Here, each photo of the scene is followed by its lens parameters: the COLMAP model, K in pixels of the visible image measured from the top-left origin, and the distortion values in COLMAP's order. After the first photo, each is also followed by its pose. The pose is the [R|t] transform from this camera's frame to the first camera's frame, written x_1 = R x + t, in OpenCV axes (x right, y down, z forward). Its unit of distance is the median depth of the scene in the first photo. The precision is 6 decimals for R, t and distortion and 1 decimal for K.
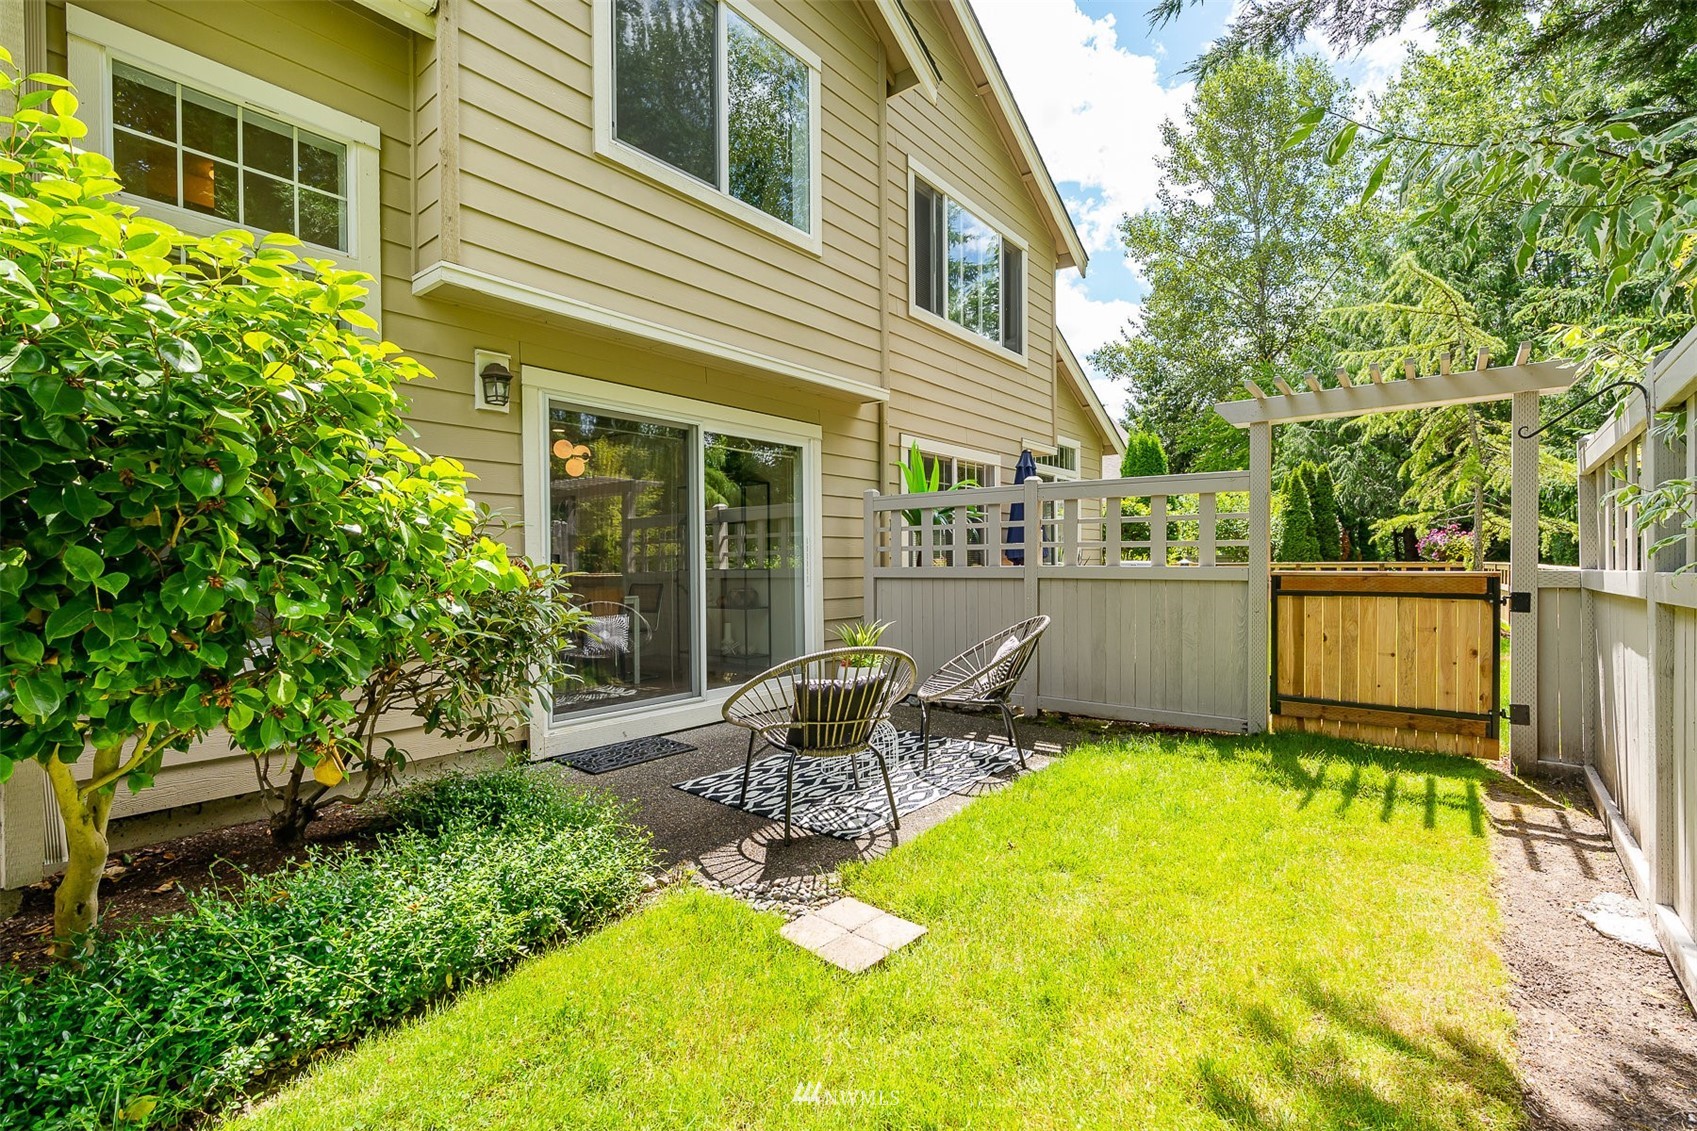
lens RADIAL K [[806.8, 0, 848.5], [0, 806.8, 565.5], [0, 0, 1]] dist [-0.000147, 0.000707]
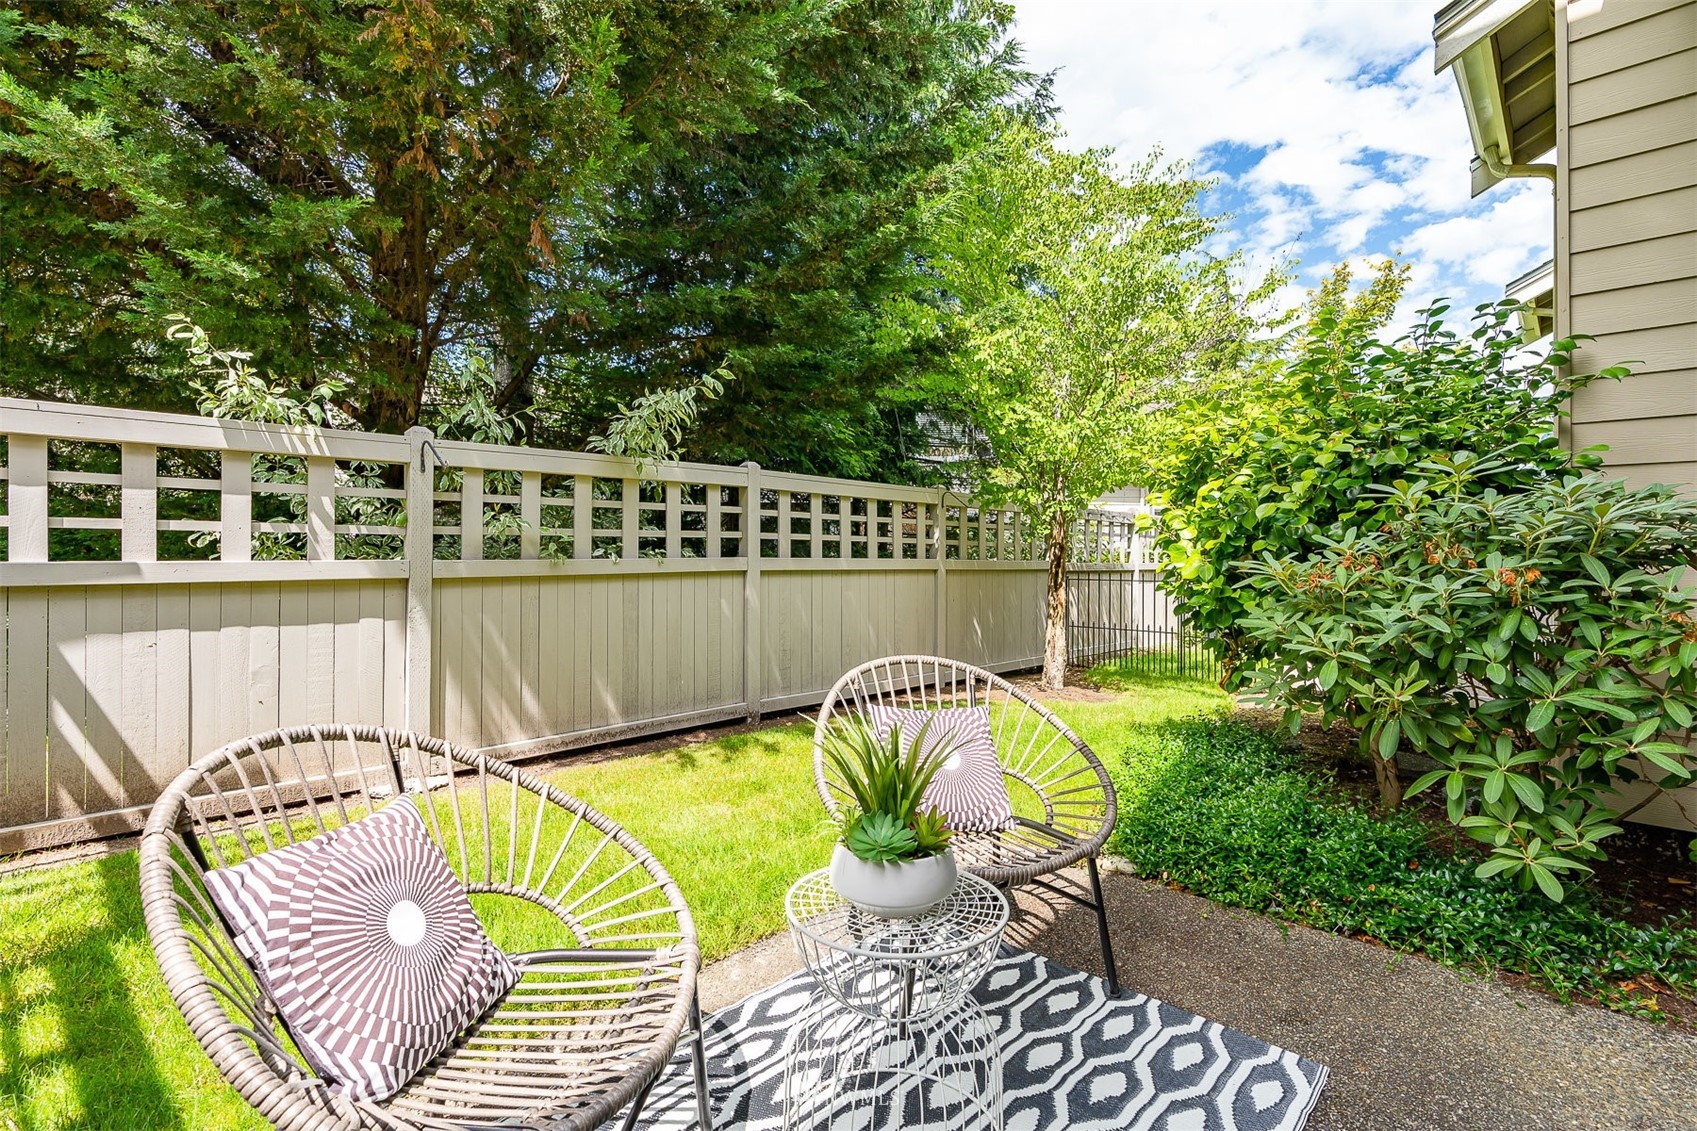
lens RADIAL K [[789.3, 0, 861.1], [0, 789.3, 558.0], [0, 0, 1]] dist [-0.003257, 0.000078]
pose [[-0.997764, -0.012707, 0.065616, 0.008729], [-0.012686, 0.999919, 0.000730, -0.001377], [-0.065620, -0.000104, -0.997845, 1.482542]]
